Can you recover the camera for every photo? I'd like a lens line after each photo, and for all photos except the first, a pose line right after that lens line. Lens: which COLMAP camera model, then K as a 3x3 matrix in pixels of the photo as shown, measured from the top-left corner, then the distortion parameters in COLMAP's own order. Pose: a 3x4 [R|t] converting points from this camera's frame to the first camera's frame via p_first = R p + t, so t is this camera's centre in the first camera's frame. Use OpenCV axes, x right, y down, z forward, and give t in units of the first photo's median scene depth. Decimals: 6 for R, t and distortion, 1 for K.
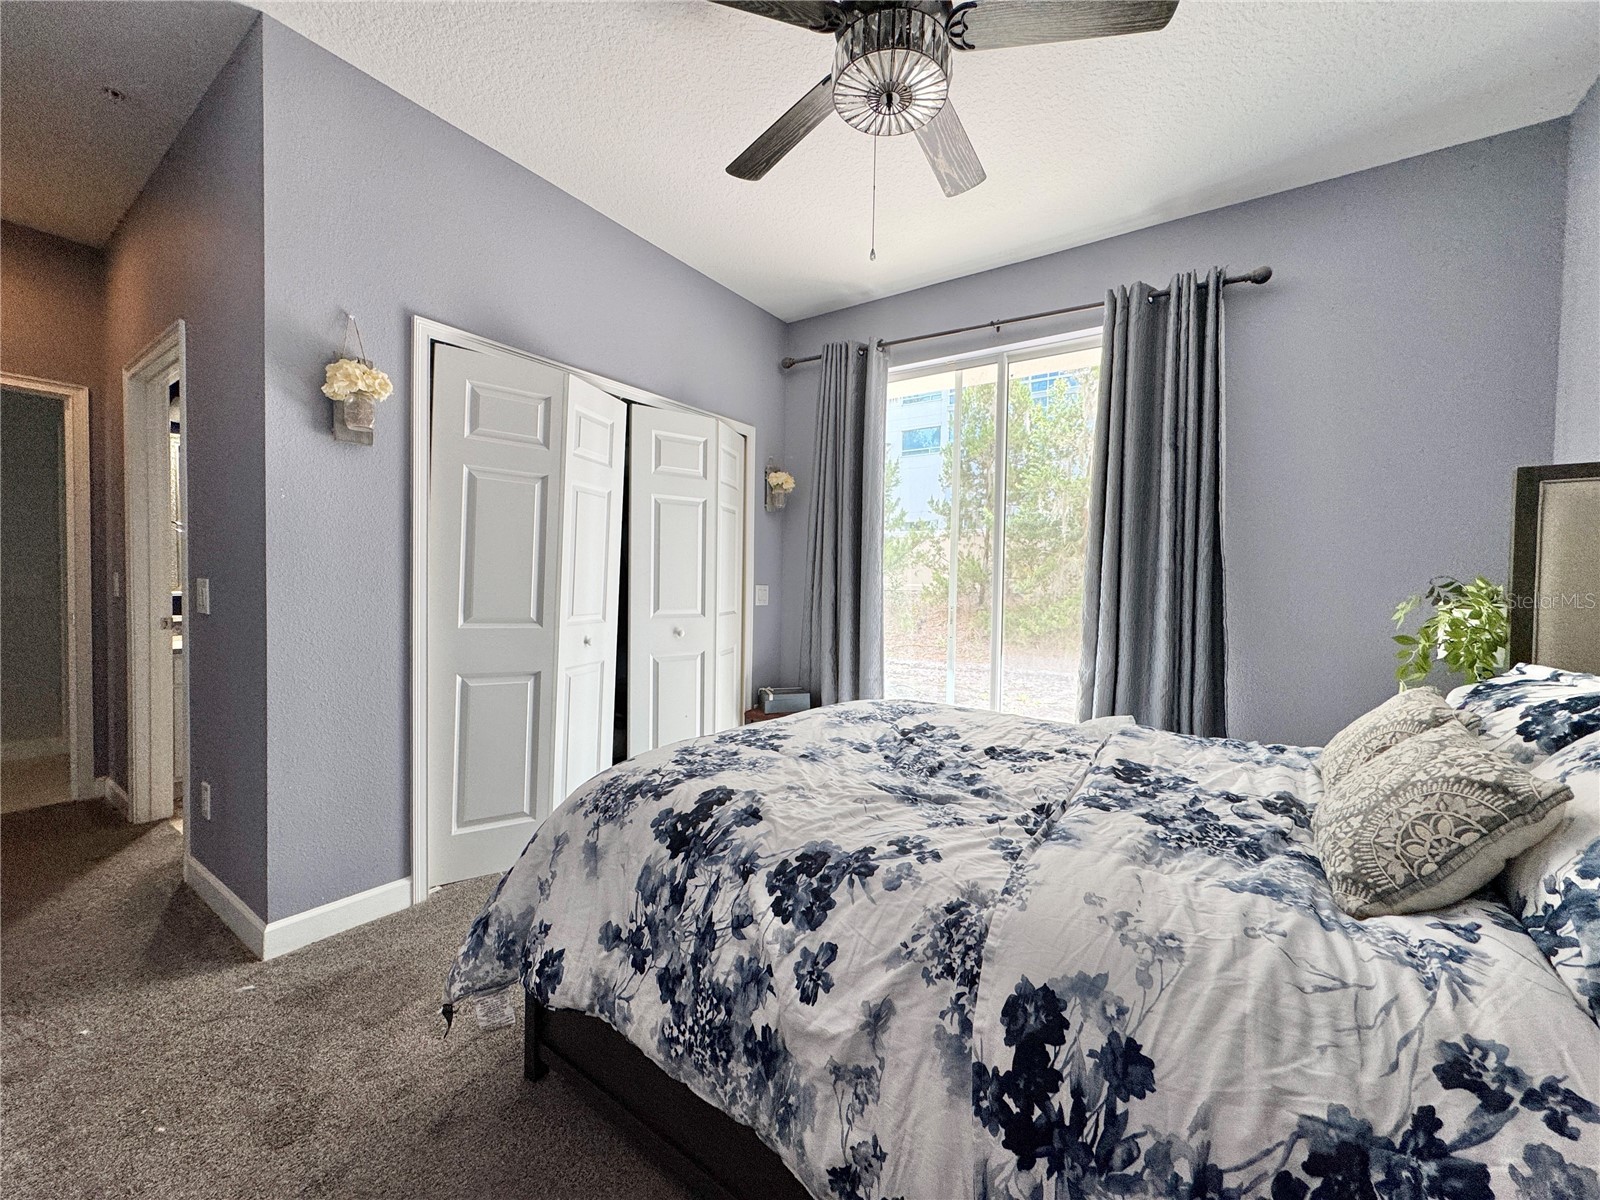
lens RADIAL K [[635.8, 0, 799.0], [0, 635.8, 599.1], [0, 0, 1]] dist [-0.001927, 0.000240]
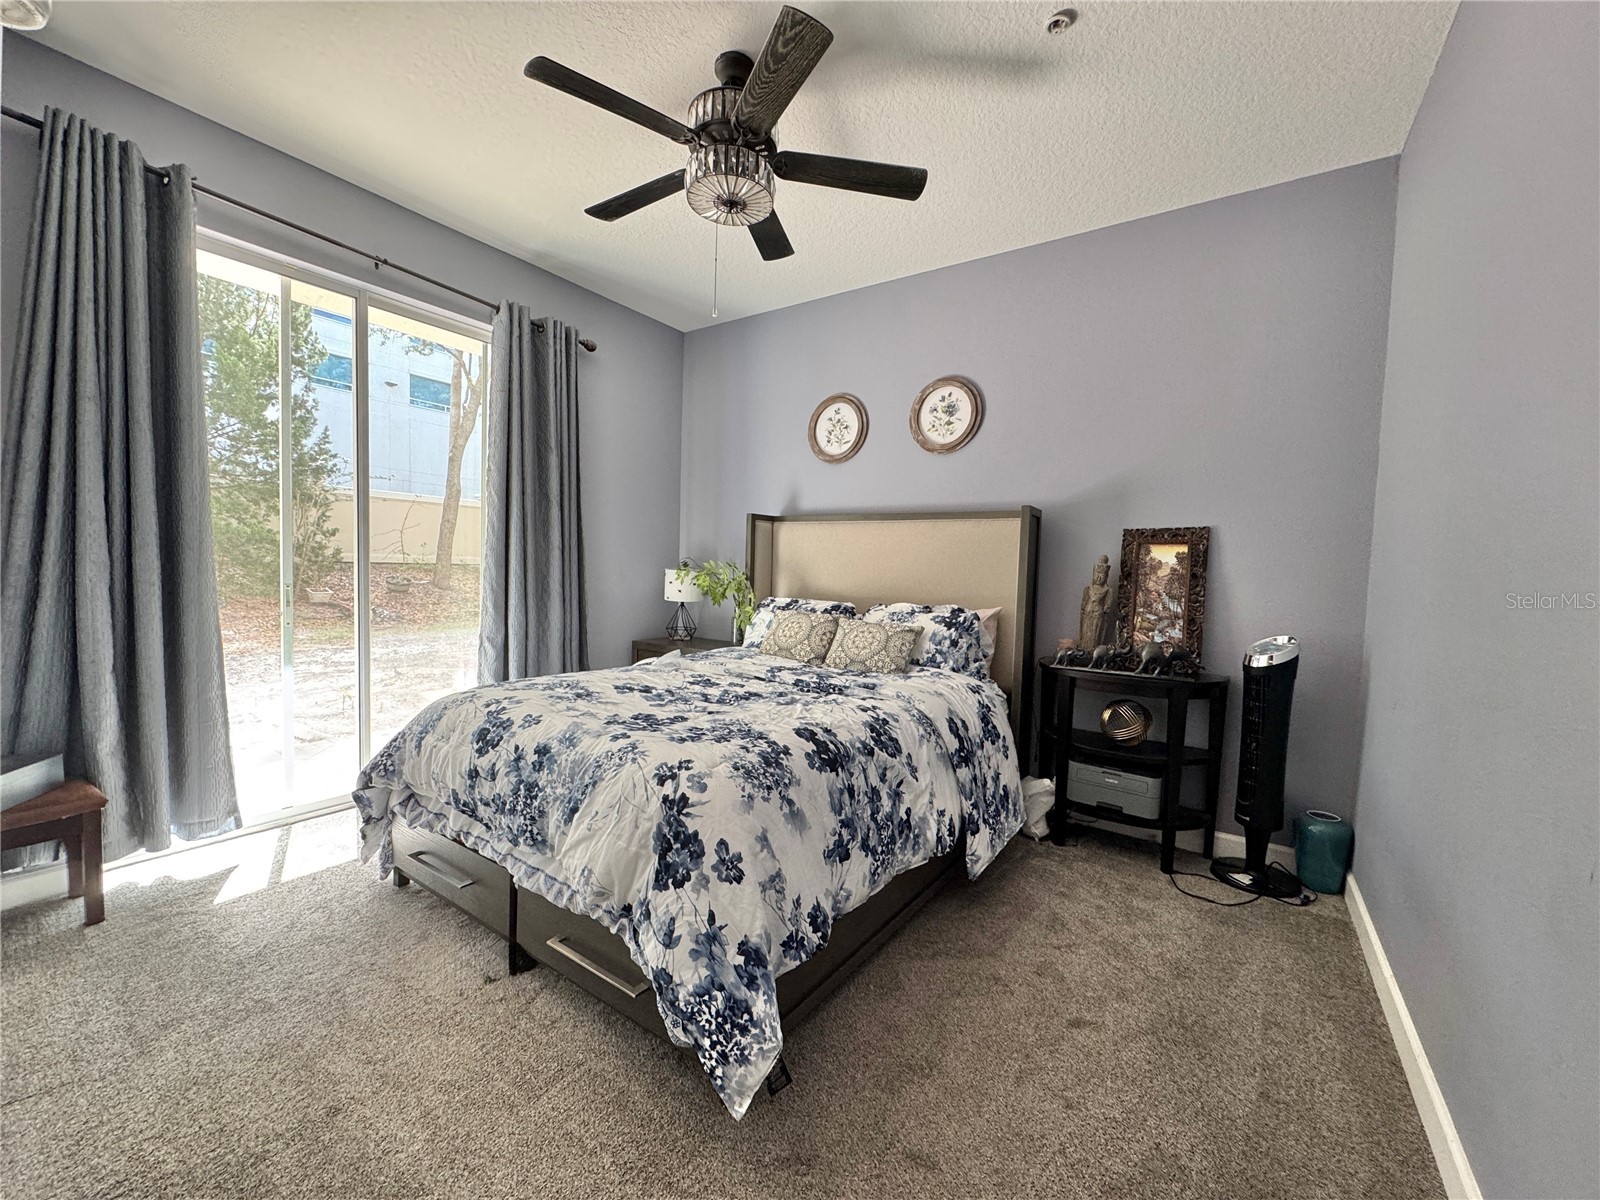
lens RADIAL K [[635.8, 0, 799.0], [0, 635.8, 599.1], [0, 0, 1]] dist [-0.001927, 0.000240]
pose [[-0.001970, -0.070578, 0.997504, -1.390619], [-0.000941, 0.997506, 0.070577, -0.067111], [-0.999998, -0.000800, -0.002032, 0.968328]]
